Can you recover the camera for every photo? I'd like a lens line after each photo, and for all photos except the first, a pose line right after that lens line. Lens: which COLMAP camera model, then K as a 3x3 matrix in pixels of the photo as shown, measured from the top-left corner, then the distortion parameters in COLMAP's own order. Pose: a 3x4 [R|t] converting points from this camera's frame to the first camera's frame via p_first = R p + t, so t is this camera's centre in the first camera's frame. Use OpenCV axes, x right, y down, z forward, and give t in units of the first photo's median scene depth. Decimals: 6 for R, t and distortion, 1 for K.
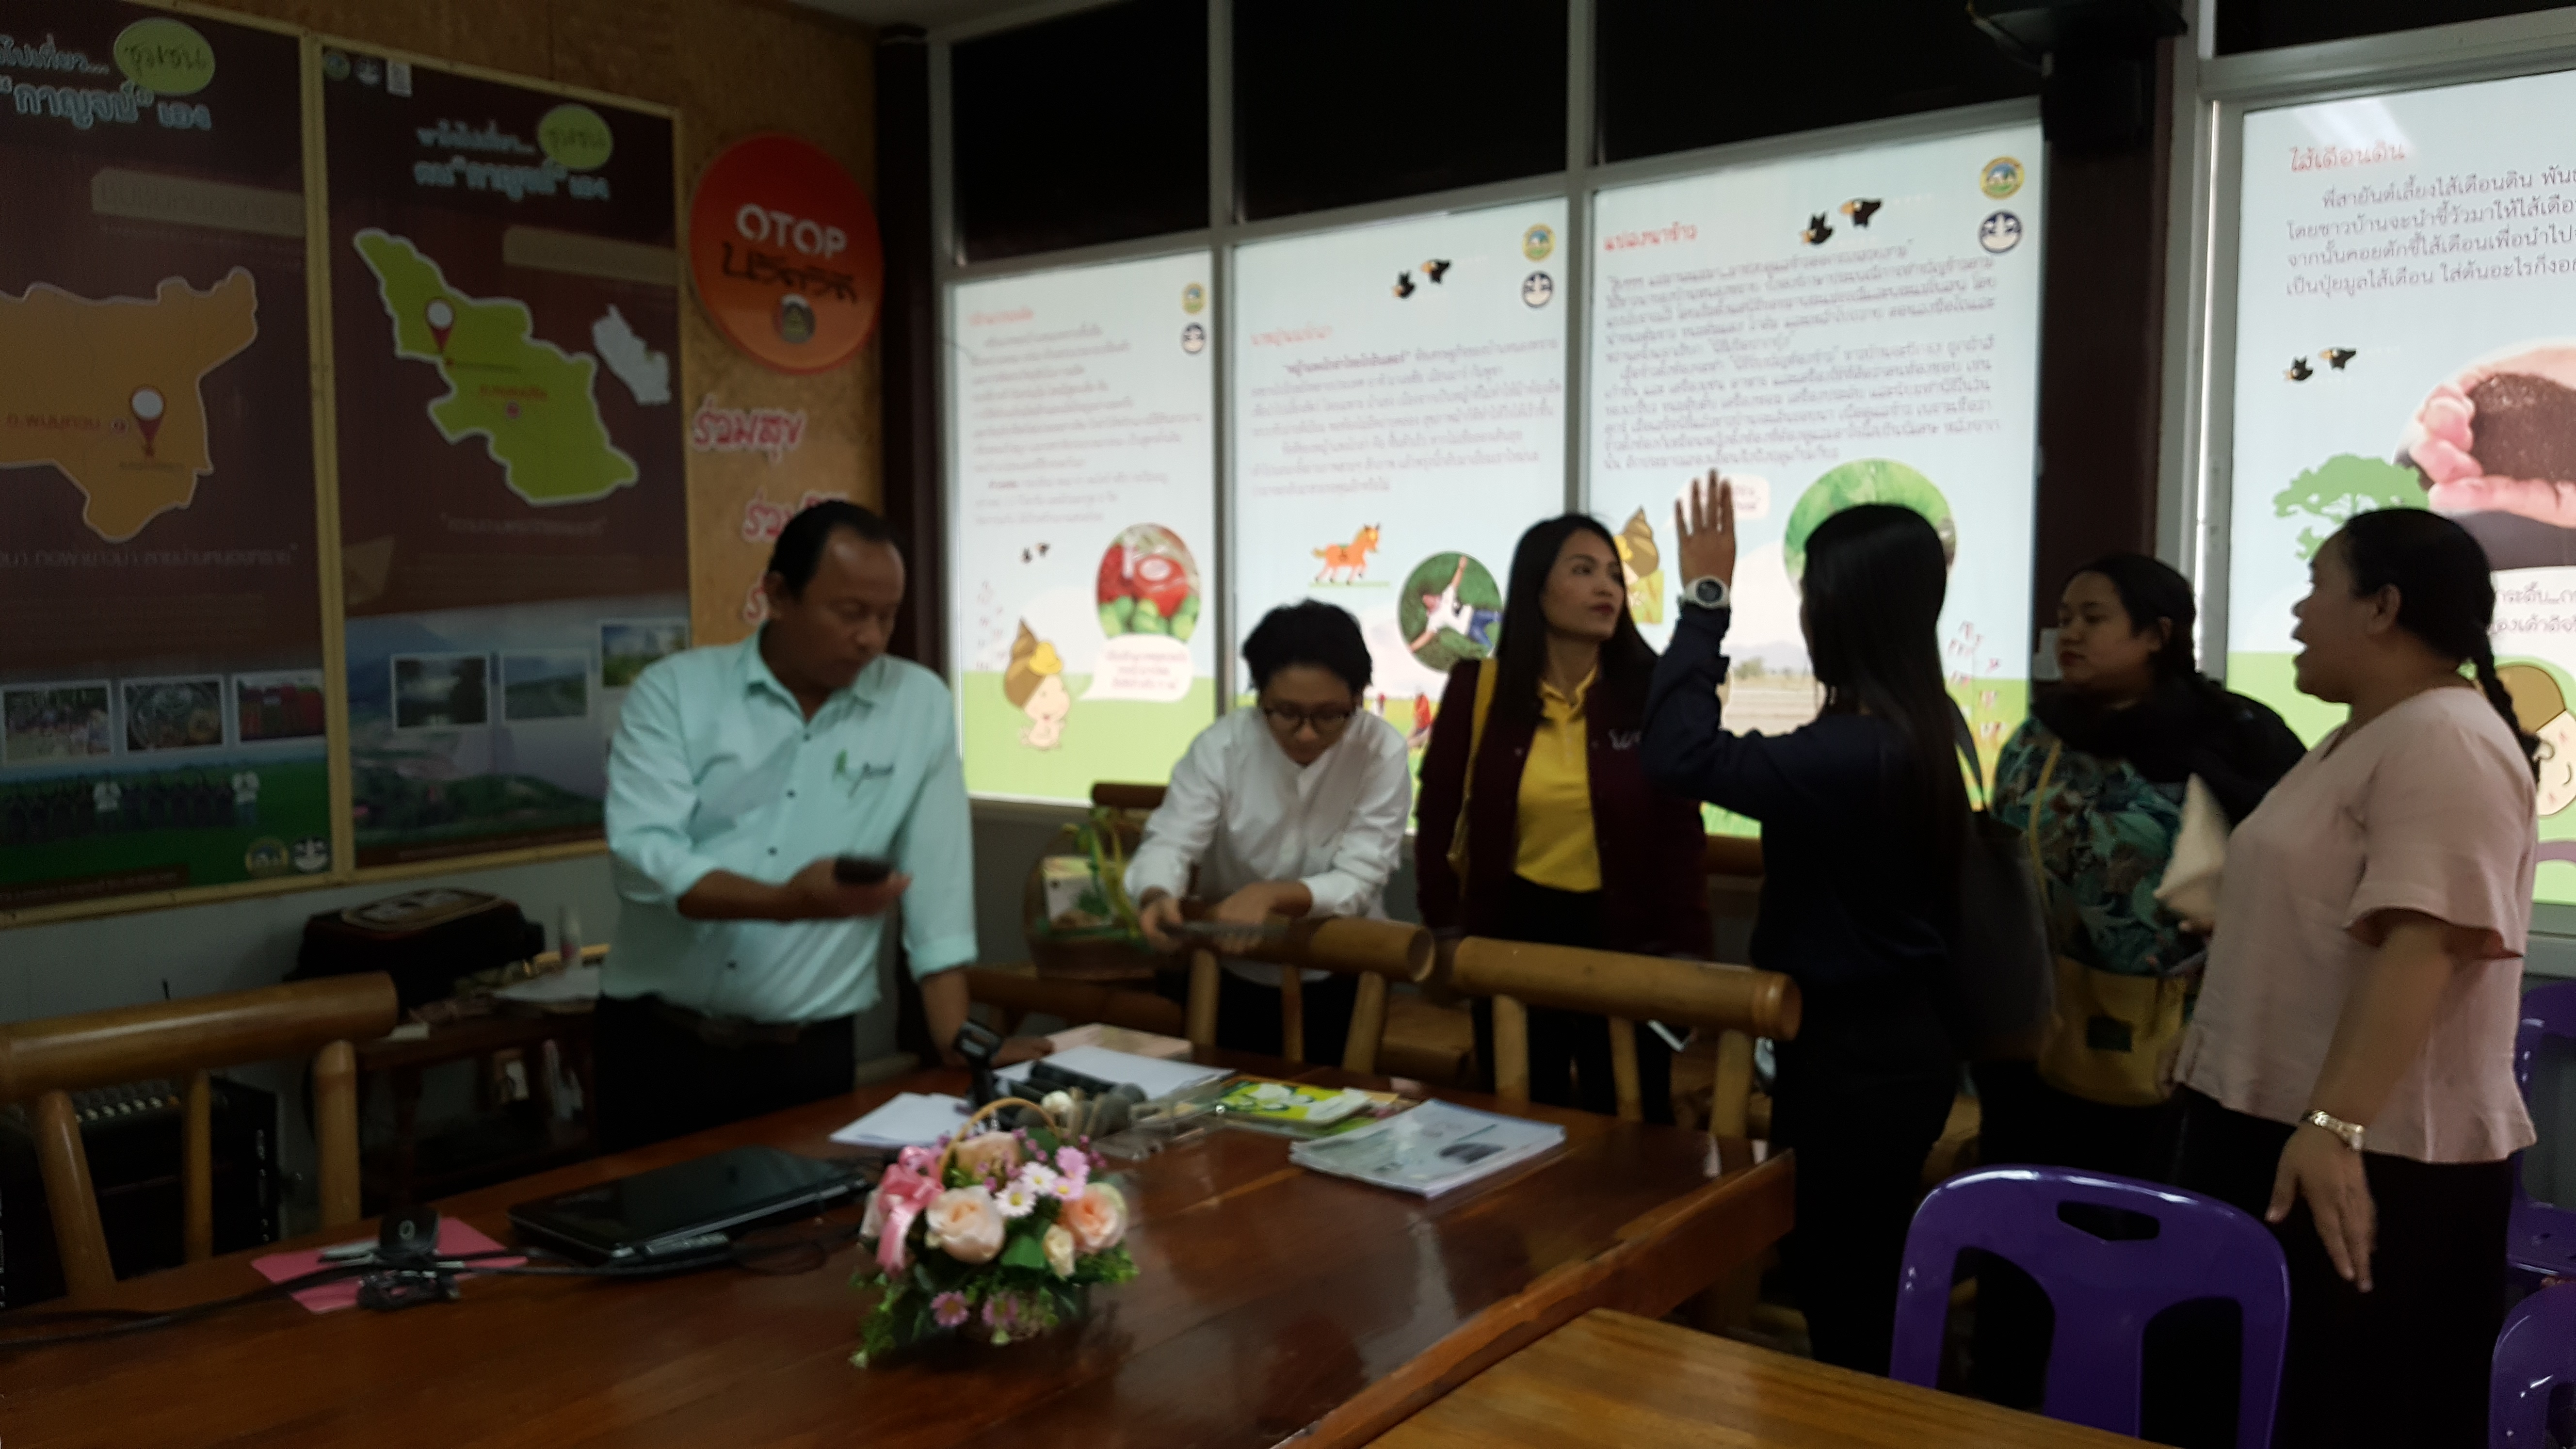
lens RADIAL K [[1941.3, 0, 1284.5], [0, 1941.3, 766.2], [0, 0, 1]] dist [0.082286, -0.108161]
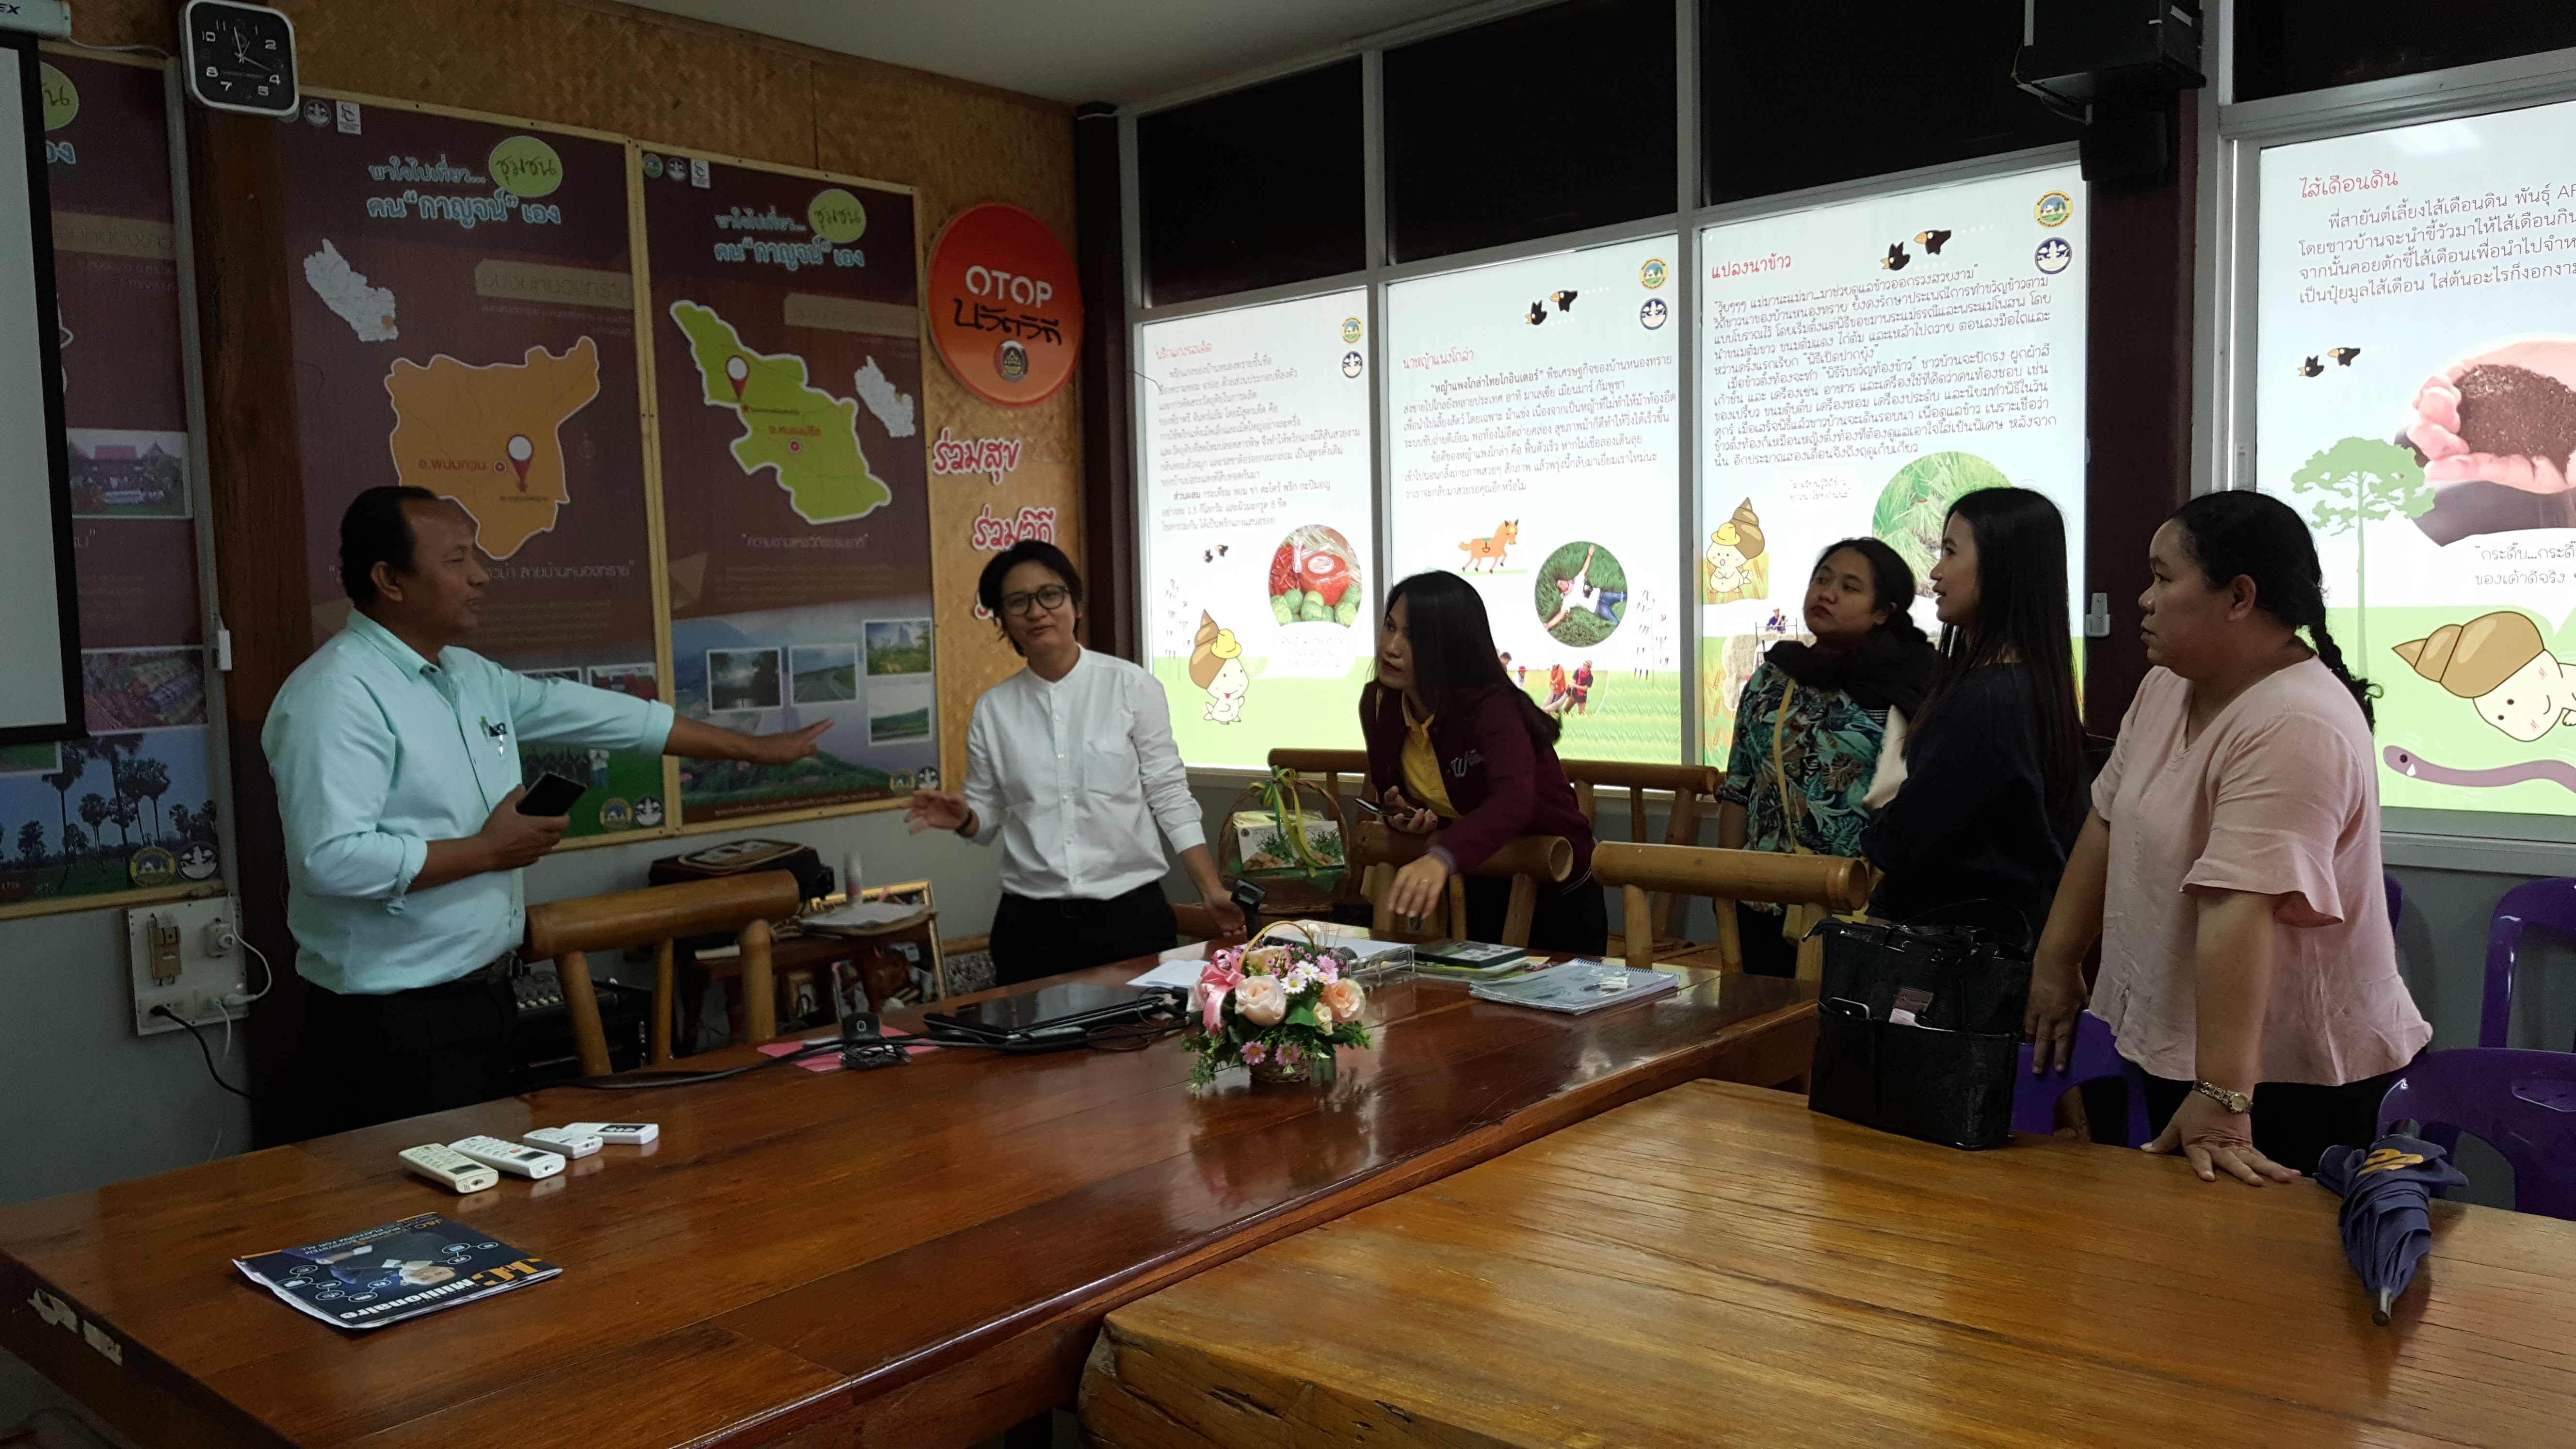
lens RADIAL K [[1941.3, 0, 1244.9], [0, 1941.3, 757.2], [0, 0, 1]] dist [0.082286, -0.108161]
pose [[0.996216, -0.016523, -0.085327, -0.018834], [0.016063, 0.999853, -0.006074, 0.024317], [0.085415, 0.004680, 0.996334, -0.190101]]
